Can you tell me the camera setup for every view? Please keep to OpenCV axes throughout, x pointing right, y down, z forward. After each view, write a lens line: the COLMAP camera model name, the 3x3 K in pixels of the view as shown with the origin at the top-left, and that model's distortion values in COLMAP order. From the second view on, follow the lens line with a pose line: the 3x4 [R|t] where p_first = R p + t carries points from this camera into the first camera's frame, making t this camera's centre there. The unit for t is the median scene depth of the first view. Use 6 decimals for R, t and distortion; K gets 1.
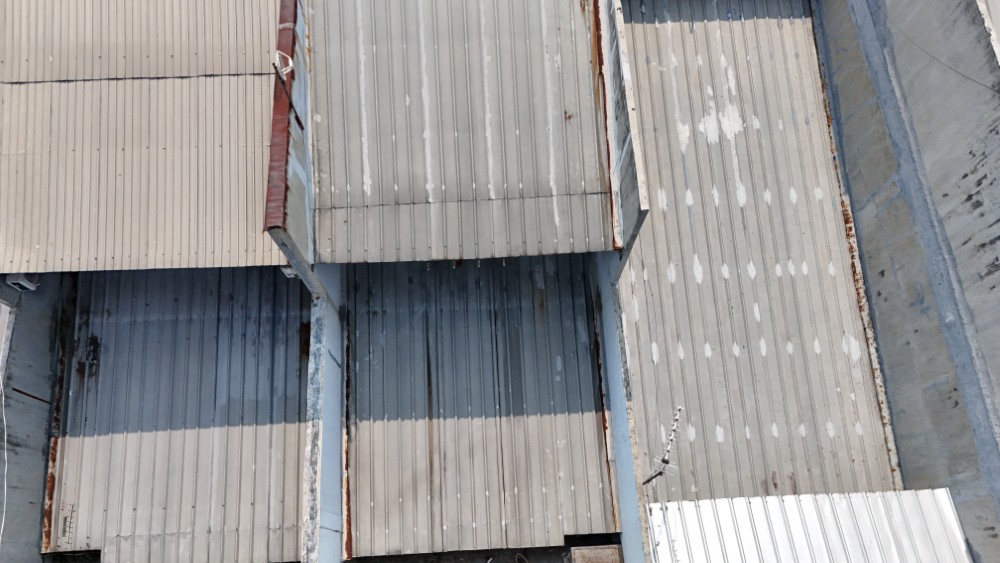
lens RADIAL K [[761.8, 0, 495.5], [0, 761.8, 265.9], [0, 0, 1]] dist [0.073517, -0.072943]
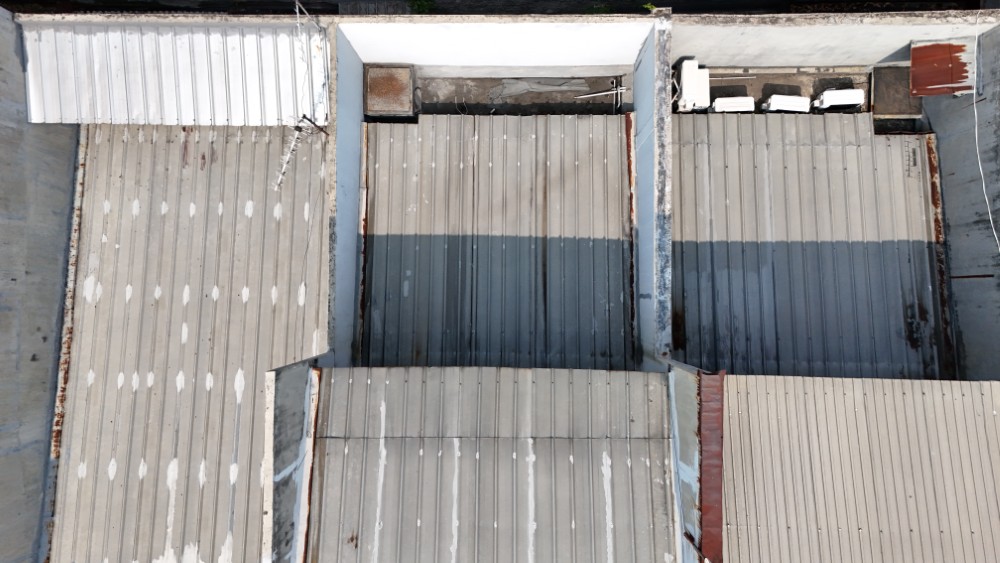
lens RADIAL K [[761.8, 0, 498.0], [0, 761.8, 279.9], [0, 0, 1]] dist [0.073517, -0.072943]
pose [[-0.997975, -0.057366, 0.027489, -0.057227], [0.063561, -0.916538, 0.394864, -0.236587], [0.002543, 0.395812, 0.918328, 0.146631]]
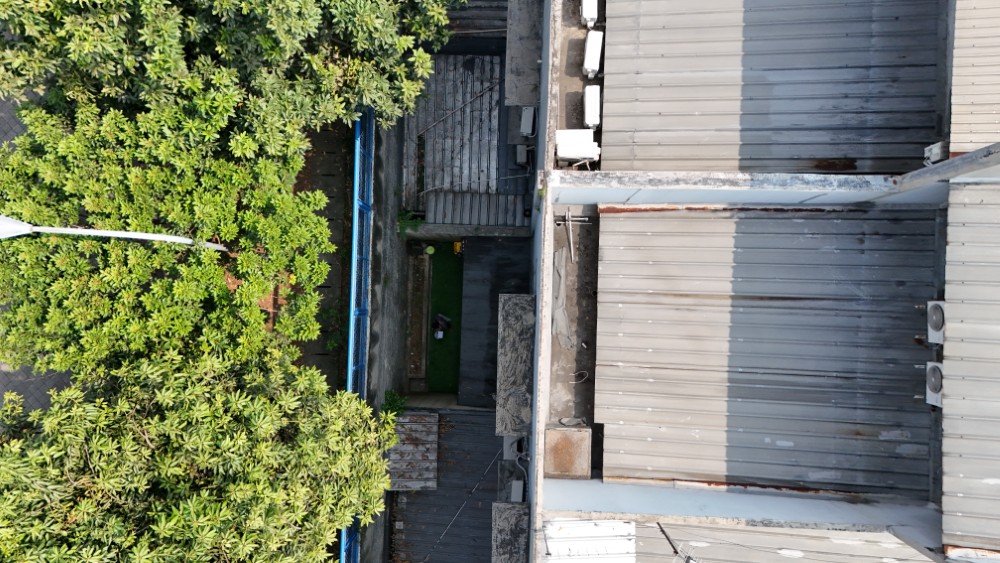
lens RADIAL K [[761.8, 0, 486.4], [0, 761.8, 277.8], [0, 0, 1]] dist [0.073517, -0.072943]
pose [[-0.082743, 0.996347, -0.021114, -0.066360], [-0.910305, -0.066941, 0.408490, 0.095395], [0.405584, 0.053019, 0.912519, 0.017971]]
